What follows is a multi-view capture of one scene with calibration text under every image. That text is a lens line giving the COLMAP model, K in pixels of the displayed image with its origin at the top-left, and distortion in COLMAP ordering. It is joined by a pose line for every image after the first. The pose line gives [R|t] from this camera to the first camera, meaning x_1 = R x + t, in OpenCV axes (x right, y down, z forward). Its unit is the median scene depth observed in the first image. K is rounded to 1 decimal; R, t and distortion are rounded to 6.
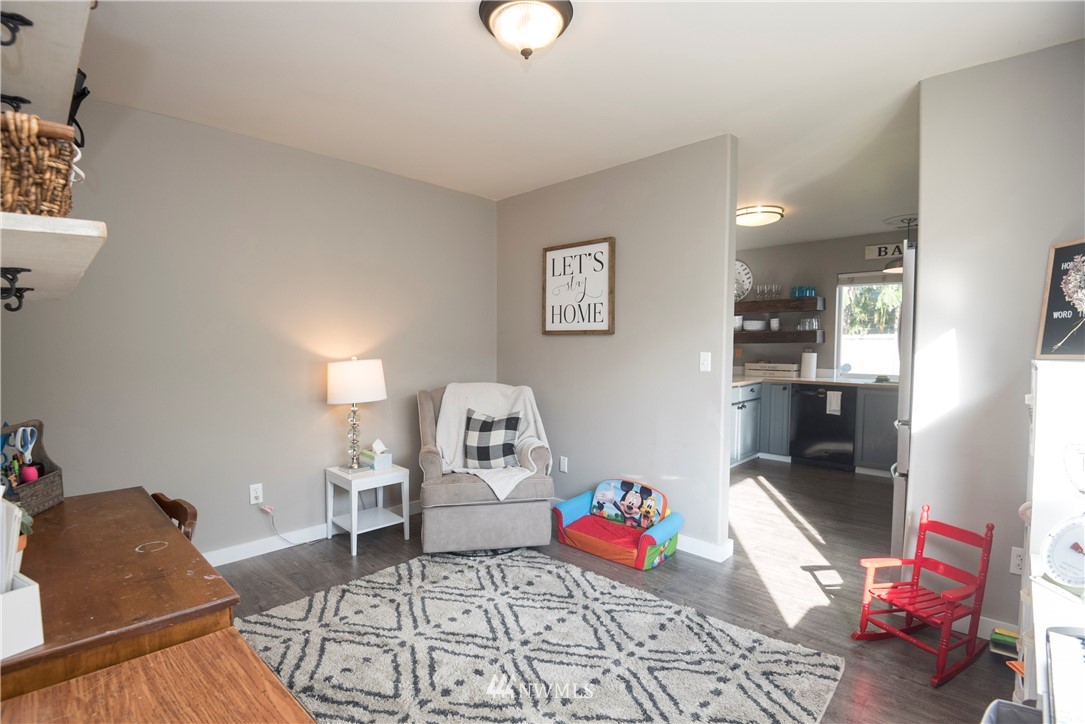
lens RADIAL K [[514.5, 0, 545.8], [0, 514.5, 366.8], [0, 0, 1]] dist [-0.026472, -0.005462]
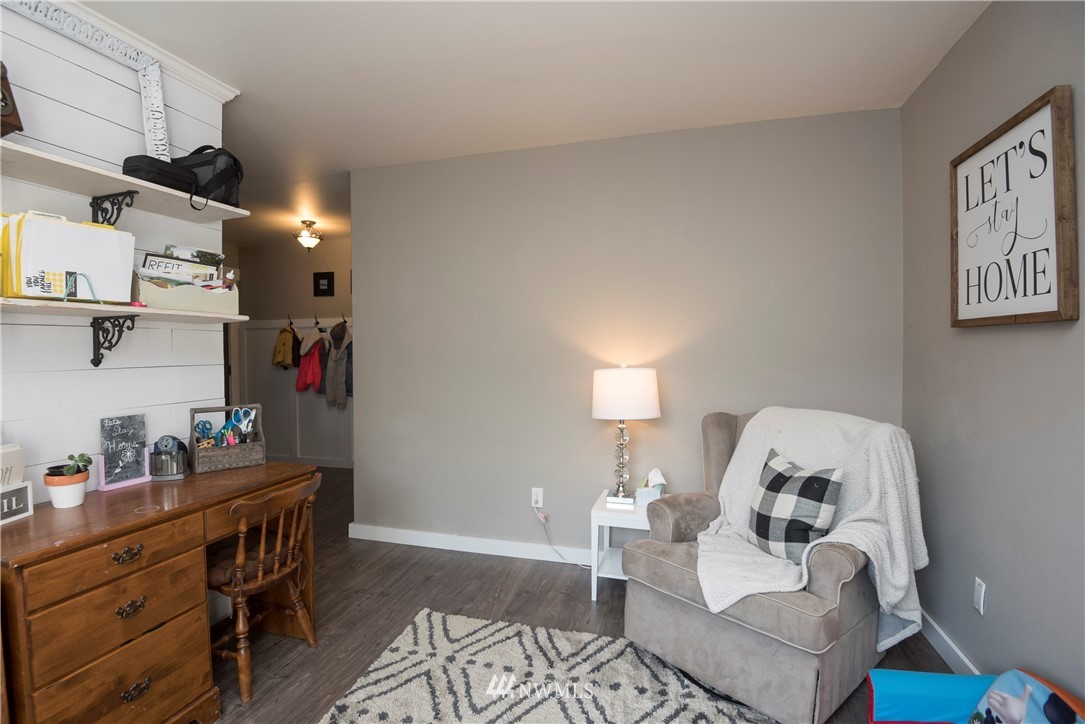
lens RADIAL K [[514.5, 0, 540.4], [0, 514.5, 350.9], [0, 0, 1]] dist [-0.026472, -0.005462]
pose [[0.446272, 0.000301, -0.894897, 0.347268], [-0.026389, 0.999570, -0.012823, -0.029455], [0.894508, 0.029338, 0.446088, 0.542236]]
